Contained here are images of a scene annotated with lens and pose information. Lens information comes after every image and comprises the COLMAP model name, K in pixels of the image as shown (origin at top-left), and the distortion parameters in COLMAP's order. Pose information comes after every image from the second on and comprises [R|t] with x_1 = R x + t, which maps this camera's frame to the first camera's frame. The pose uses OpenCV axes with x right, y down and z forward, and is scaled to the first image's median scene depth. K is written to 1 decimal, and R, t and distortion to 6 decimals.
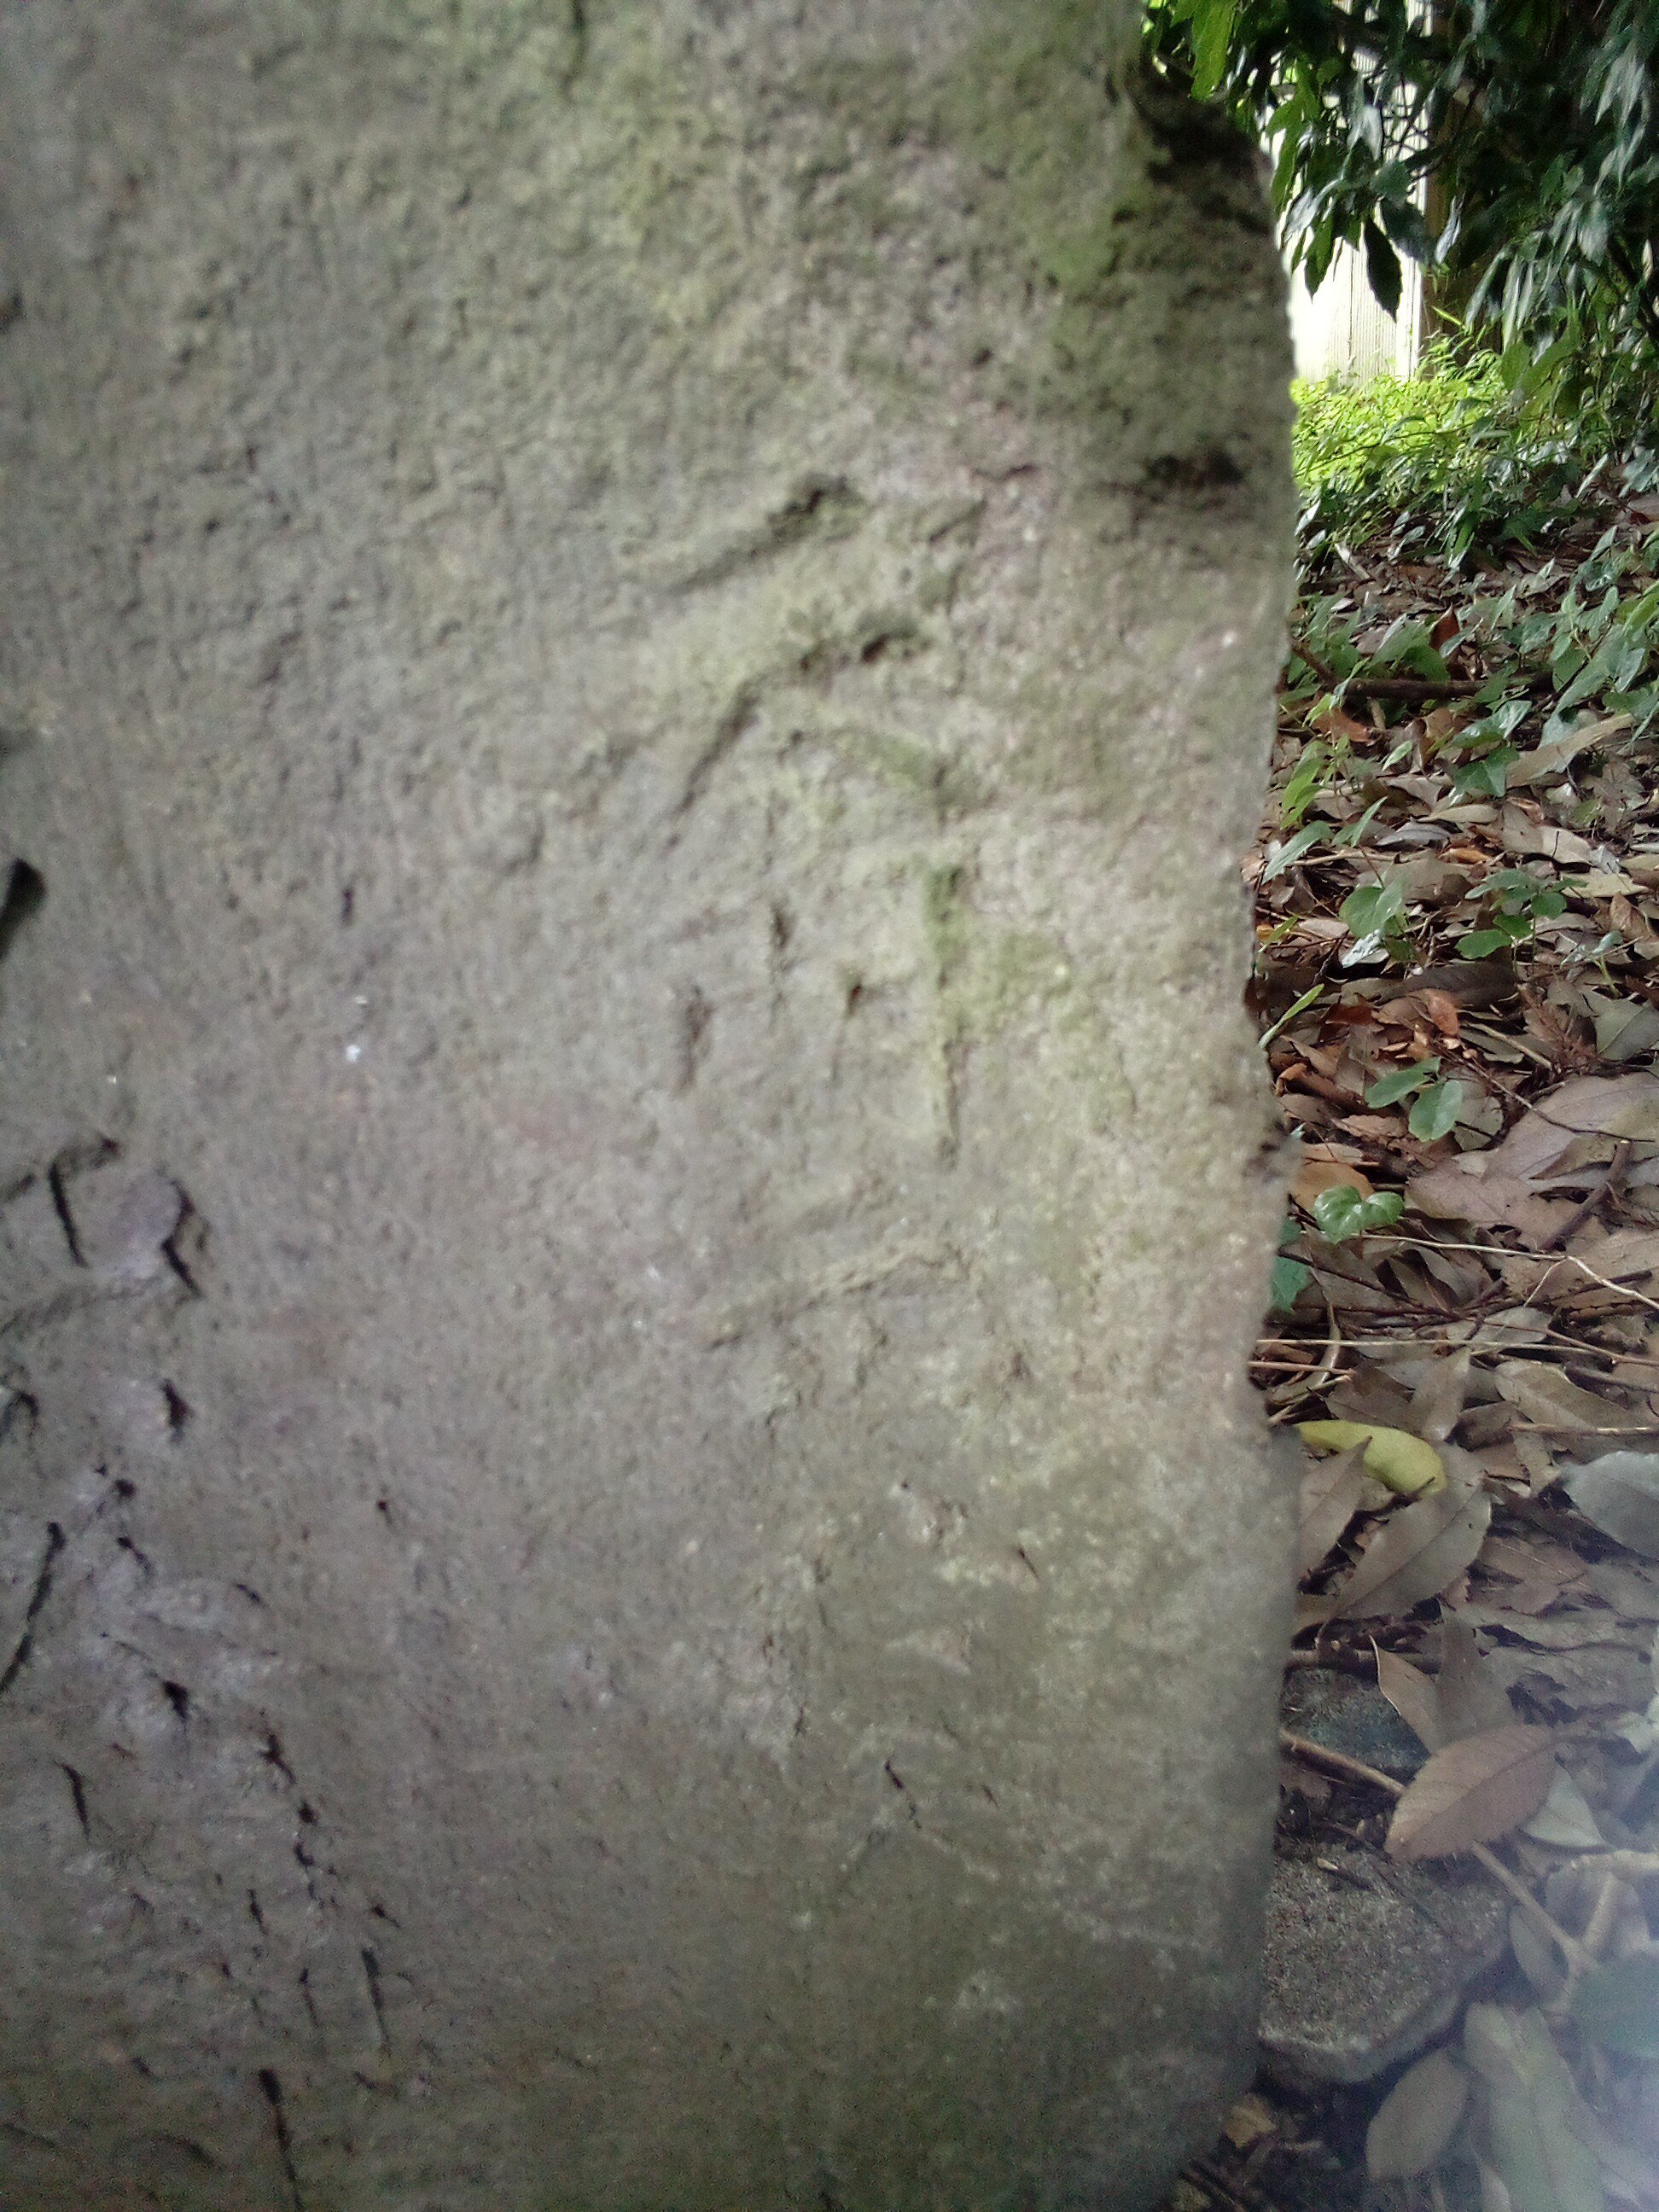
lens RADIAL K [[1842.6, 0, 829.5], [0, 1842.6, 1106.0], [0, 0, 1]] dist [0.020604, -0.004869]
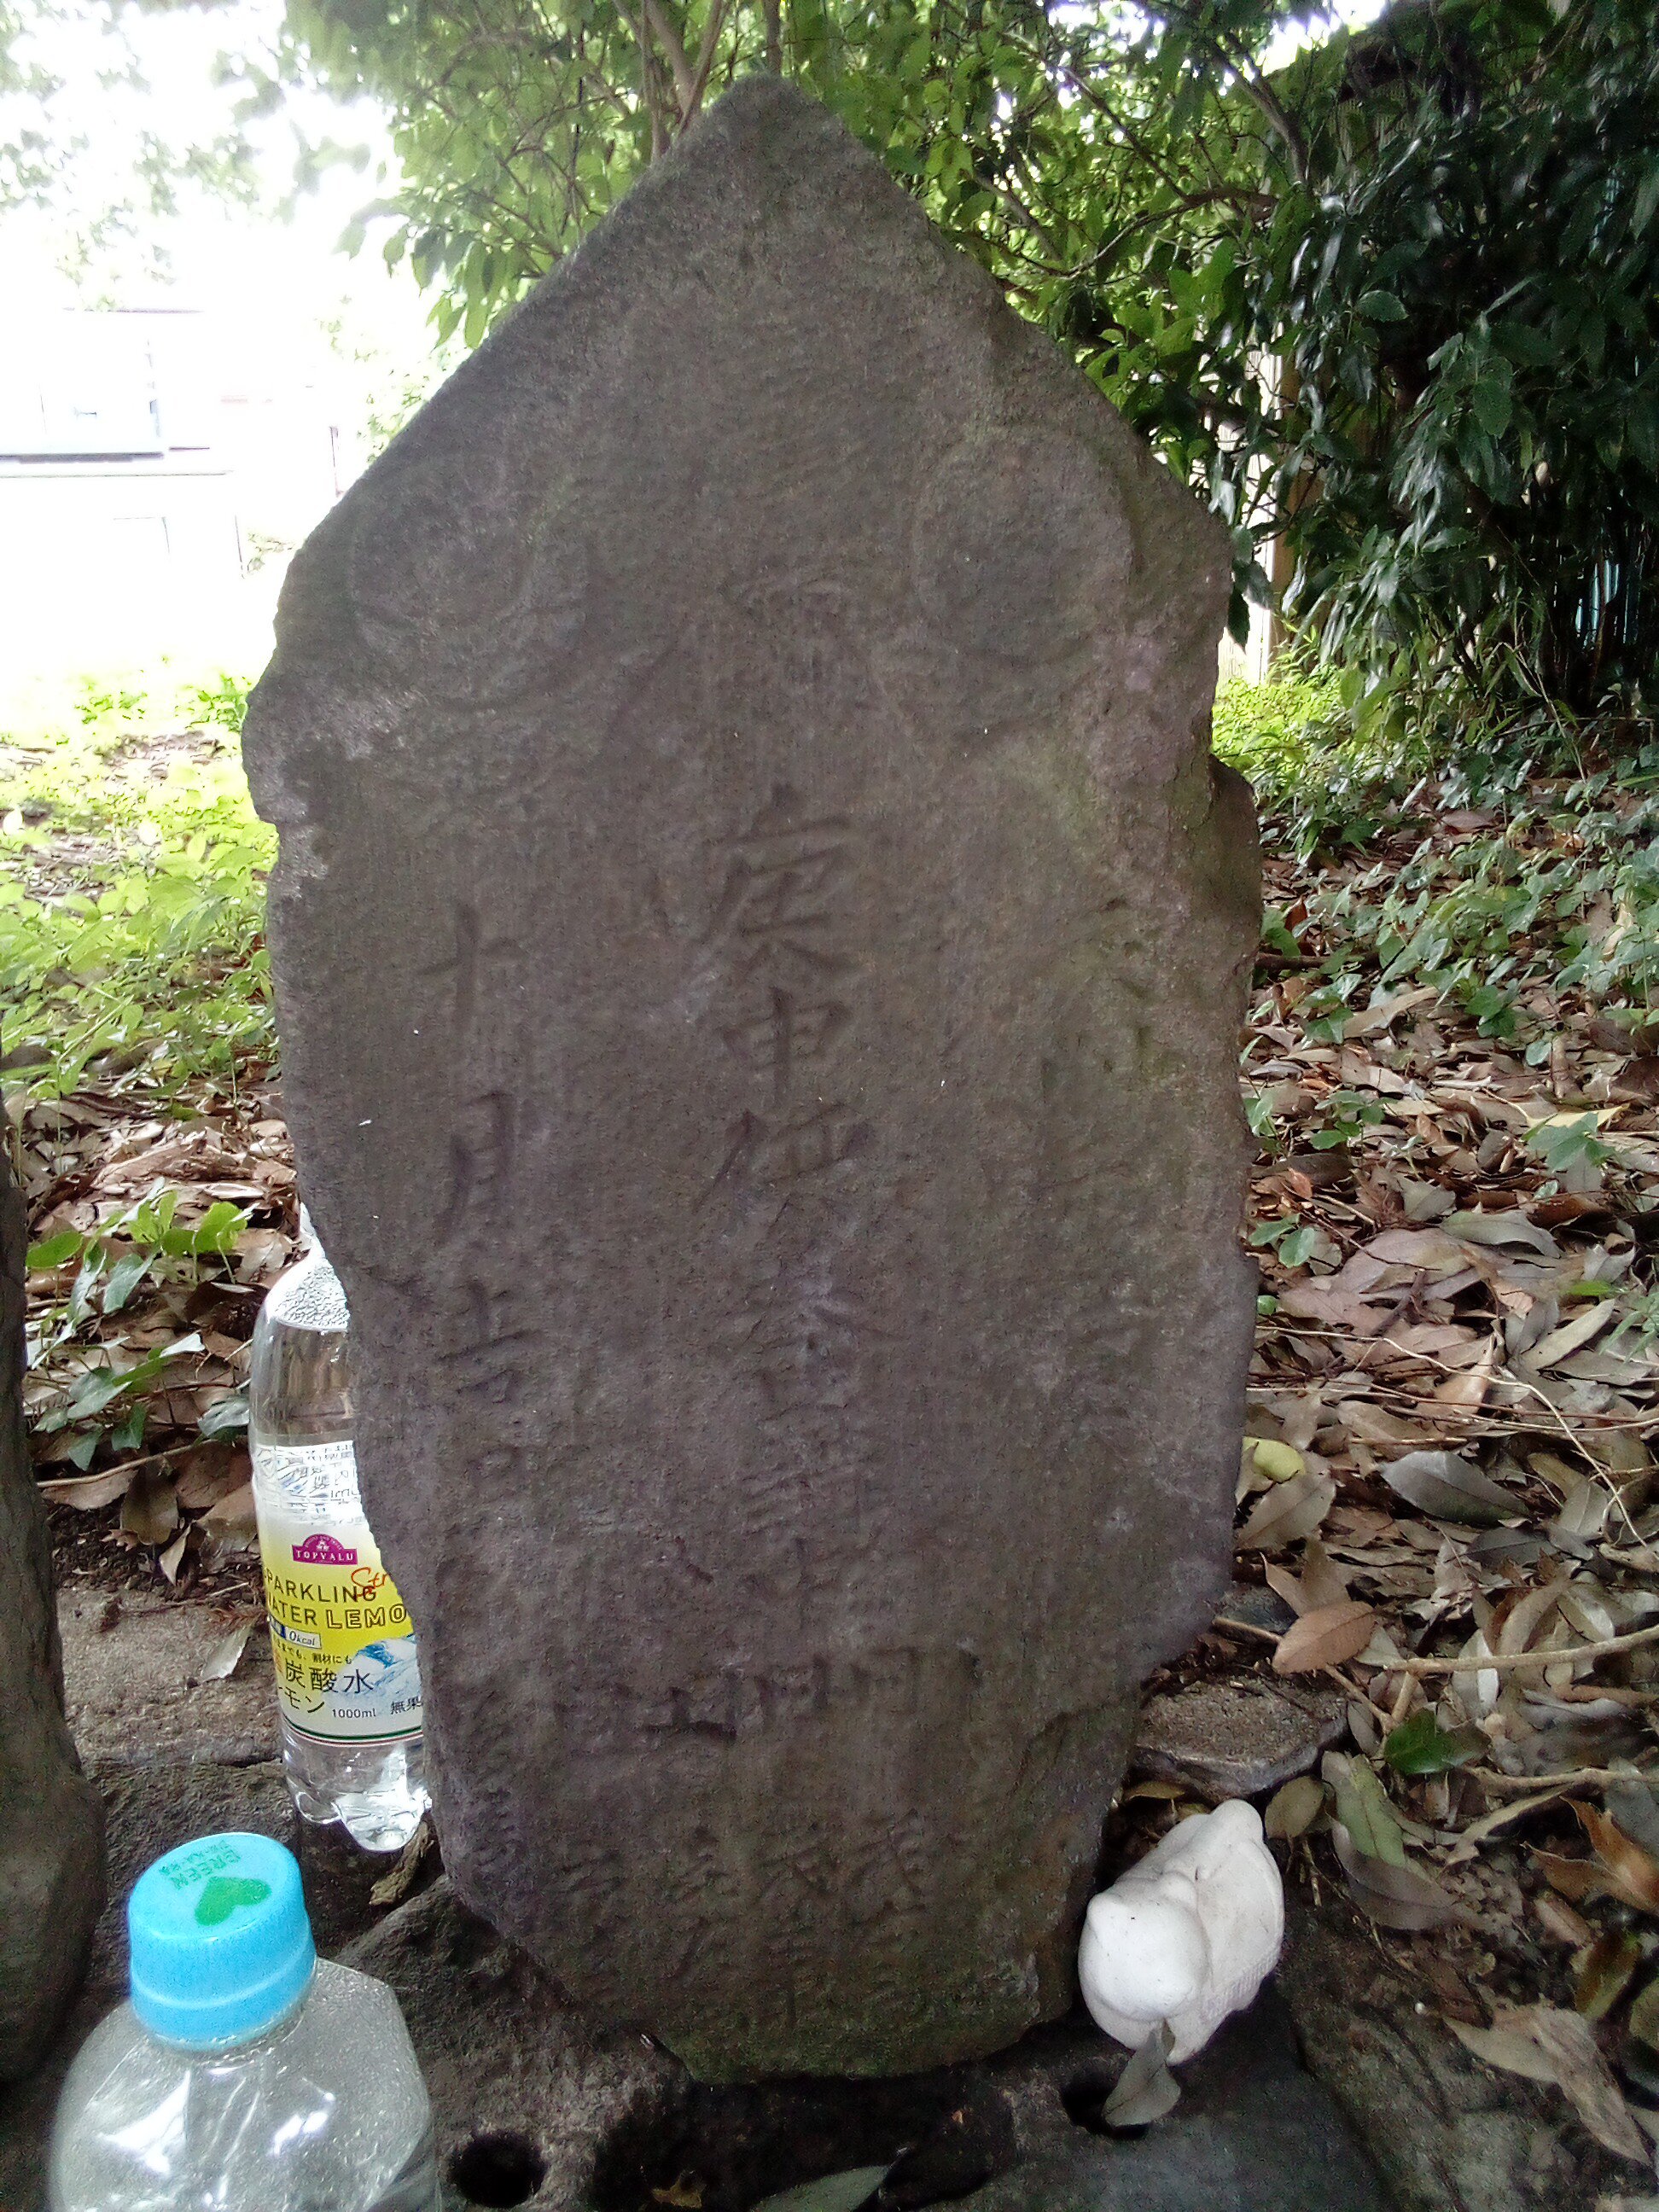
lens RADIAL K [[1835.4, 0, 828.0], [0, 1835.4, 1115.6], [0, 0, 1]] dist [0.087672, -0.142257]
pose [[0.996668, 0.036911, 0.072731, -0.111028], [-0.027665, 0.991863, -0.124264, 0.066057], [-0.076726, 0.121838, 0.989580, -0.315108]]
